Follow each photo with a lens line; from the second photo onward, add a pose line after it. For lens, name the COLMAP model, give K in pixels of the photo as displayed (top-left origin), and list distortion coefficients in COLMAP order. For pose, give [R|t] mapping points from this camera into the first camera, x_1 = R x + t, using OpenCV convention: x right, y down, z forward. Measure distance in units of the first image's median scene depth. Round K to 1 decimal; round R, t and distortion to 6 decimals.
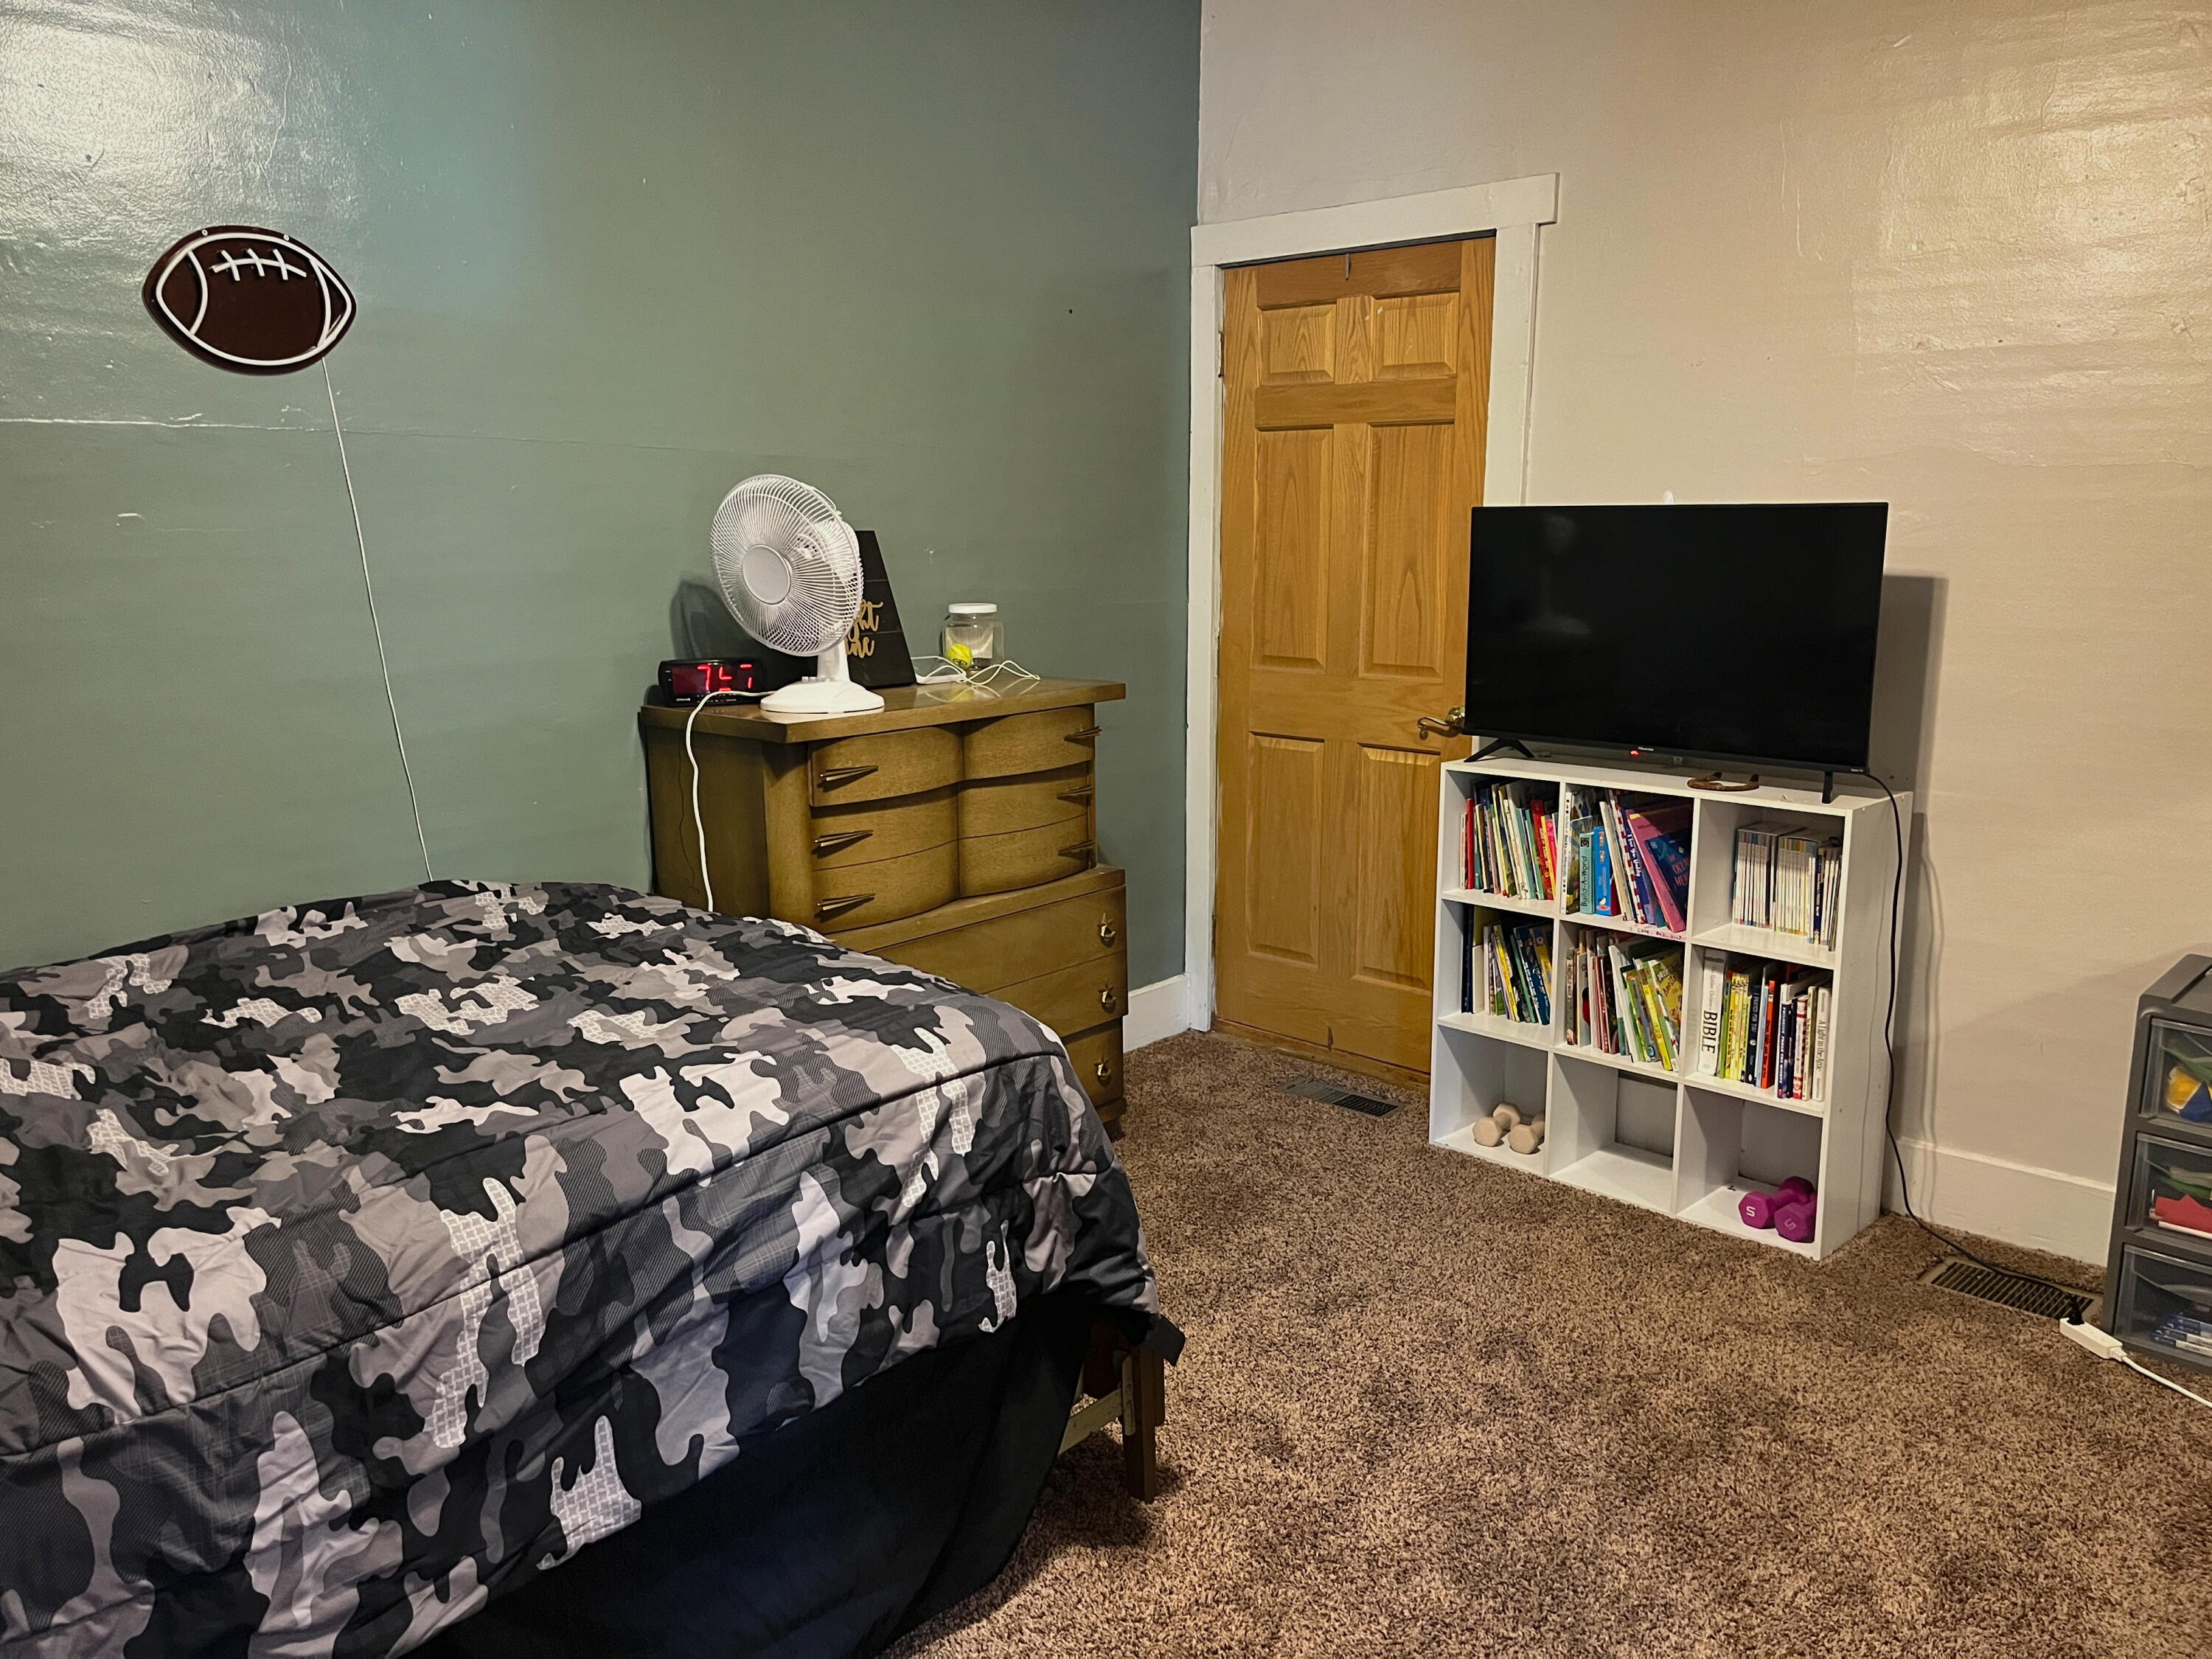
lens RADIAL K [[1690.9, 0, 1106.0], [0, 1690.9, 829.5], [0, 0, 1]] dist [0.063404, -0.089467]
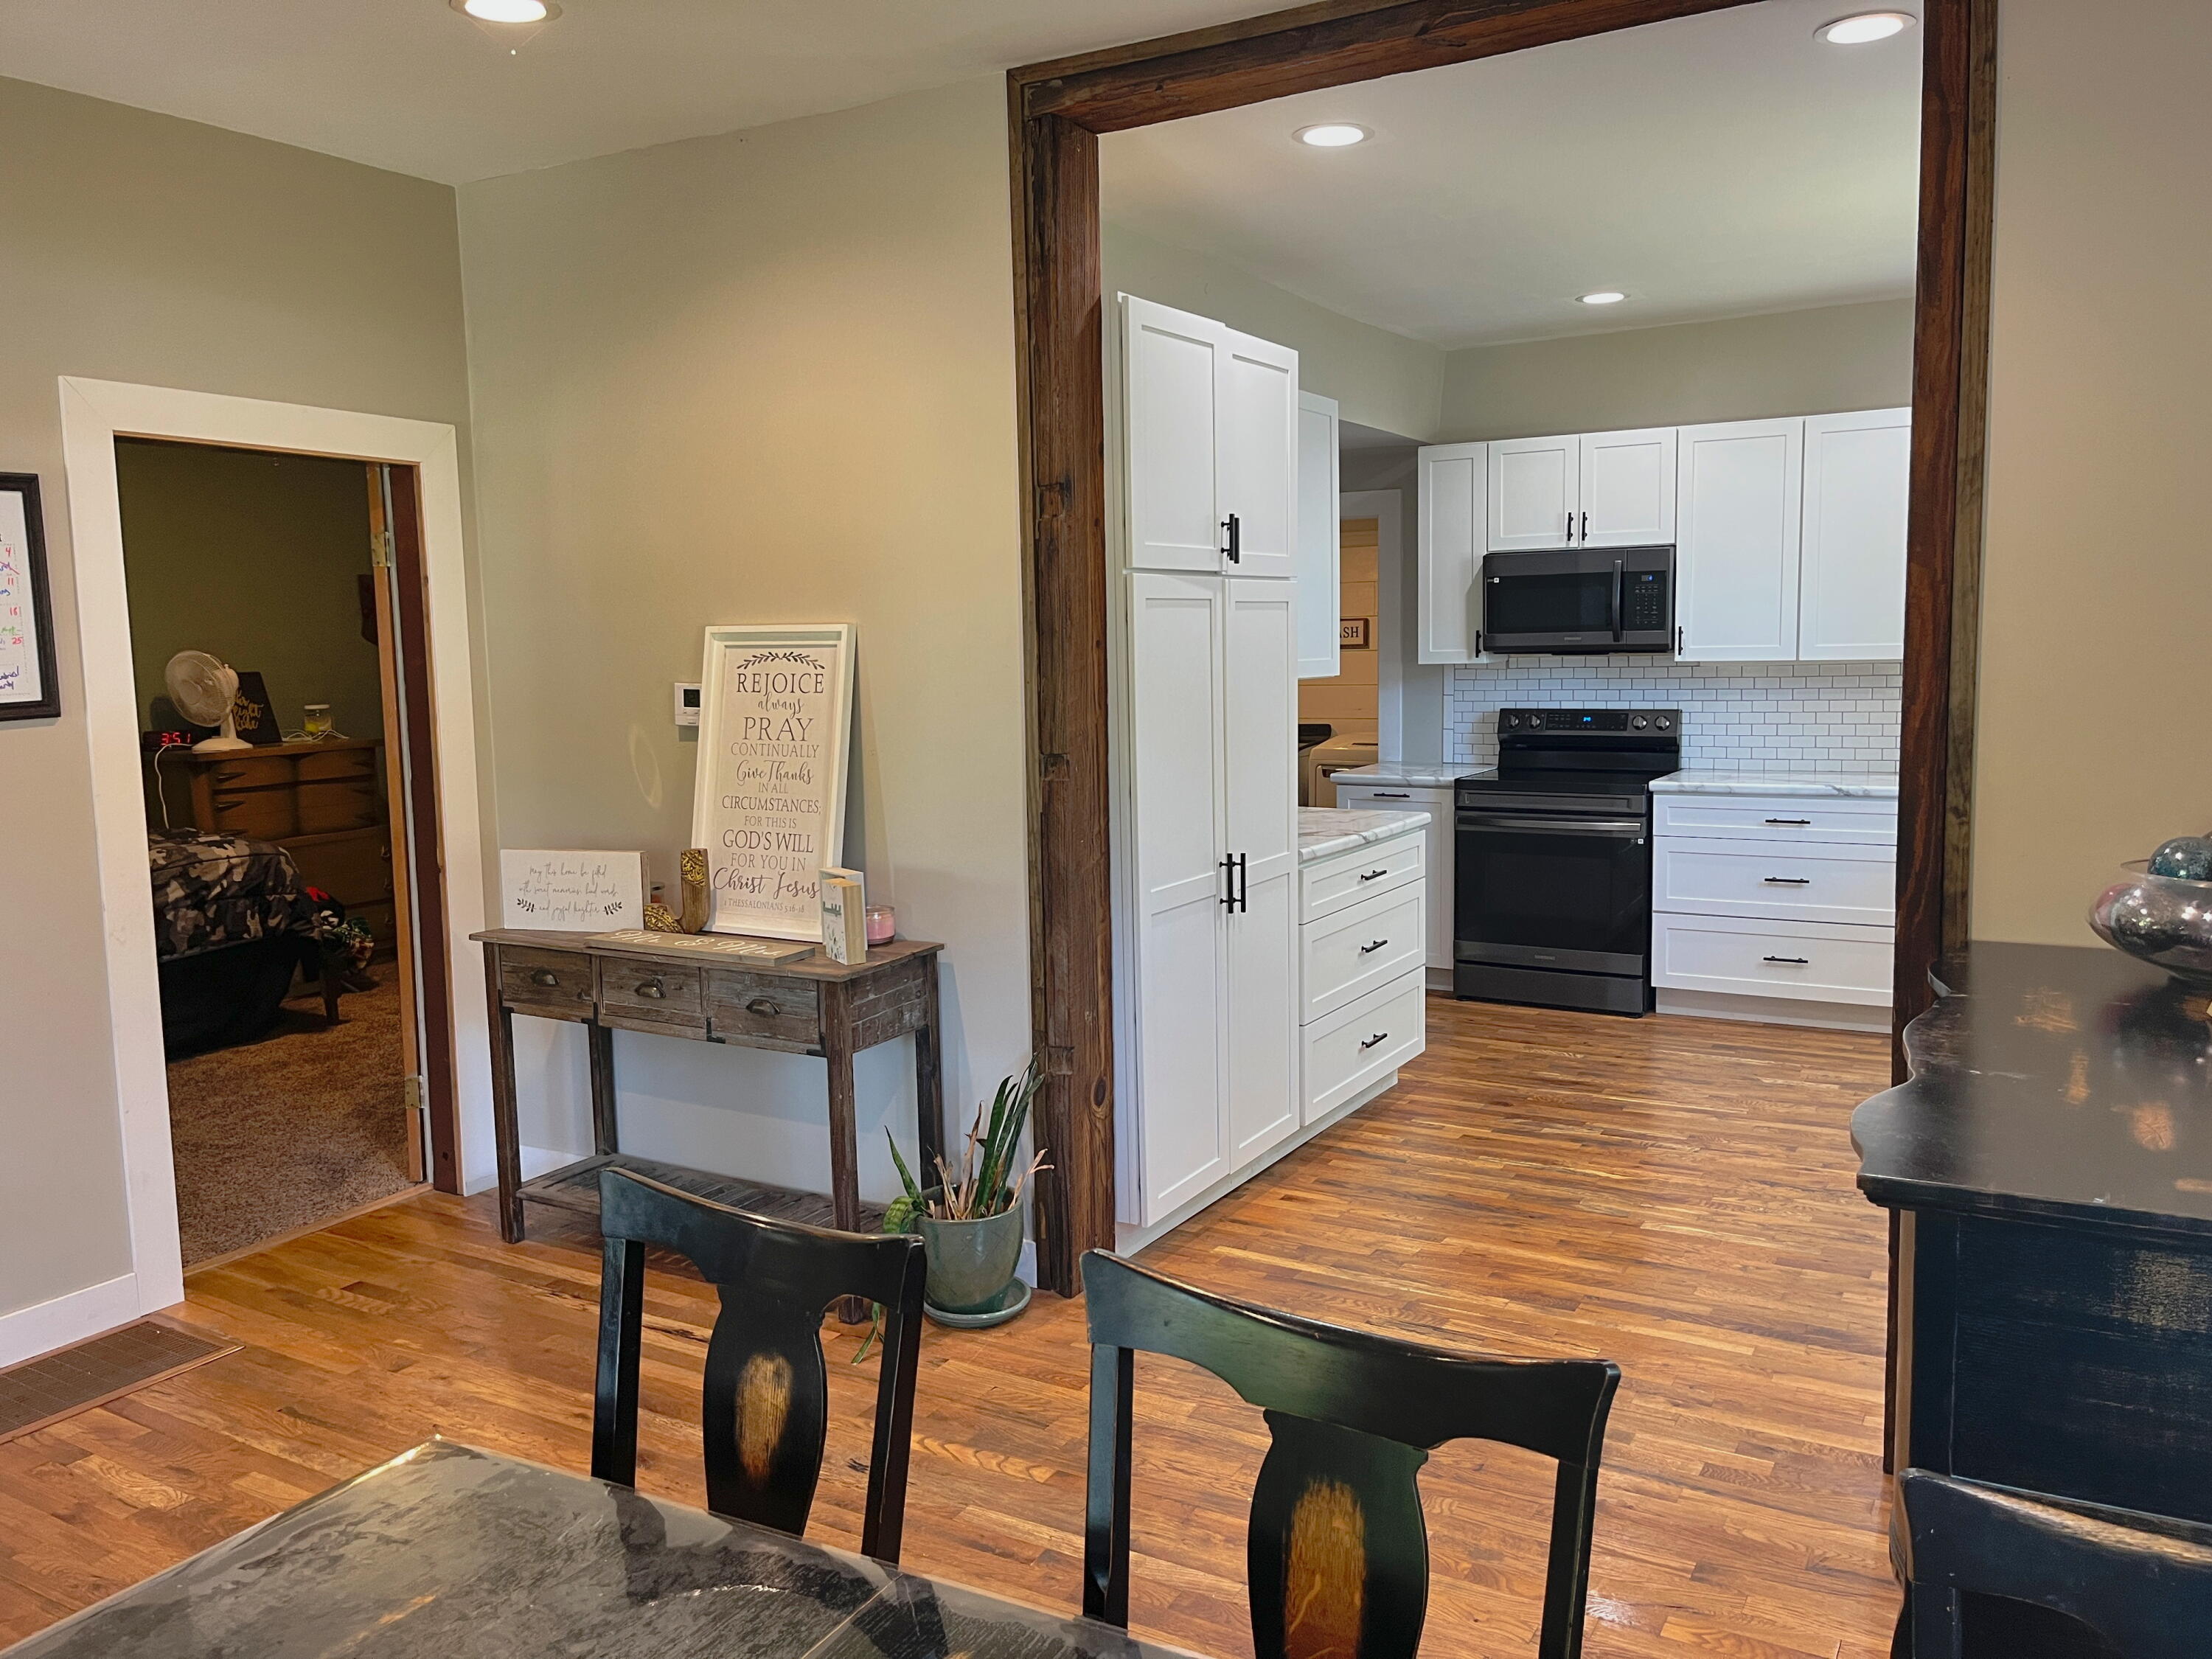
lens RADIAL K [[1690.9, 0, 1106.0], [0, 1690.9, 829.5], [0, 0, 1]] dist [0.063404, -0.089467]
pose [[0.981502, -0.048202, 0.185283, 0.813564], [0.061551, 0.995854, -0.066982, 0.376007], [-0.181286, 0.077147, 0.980400, -2.094768]]
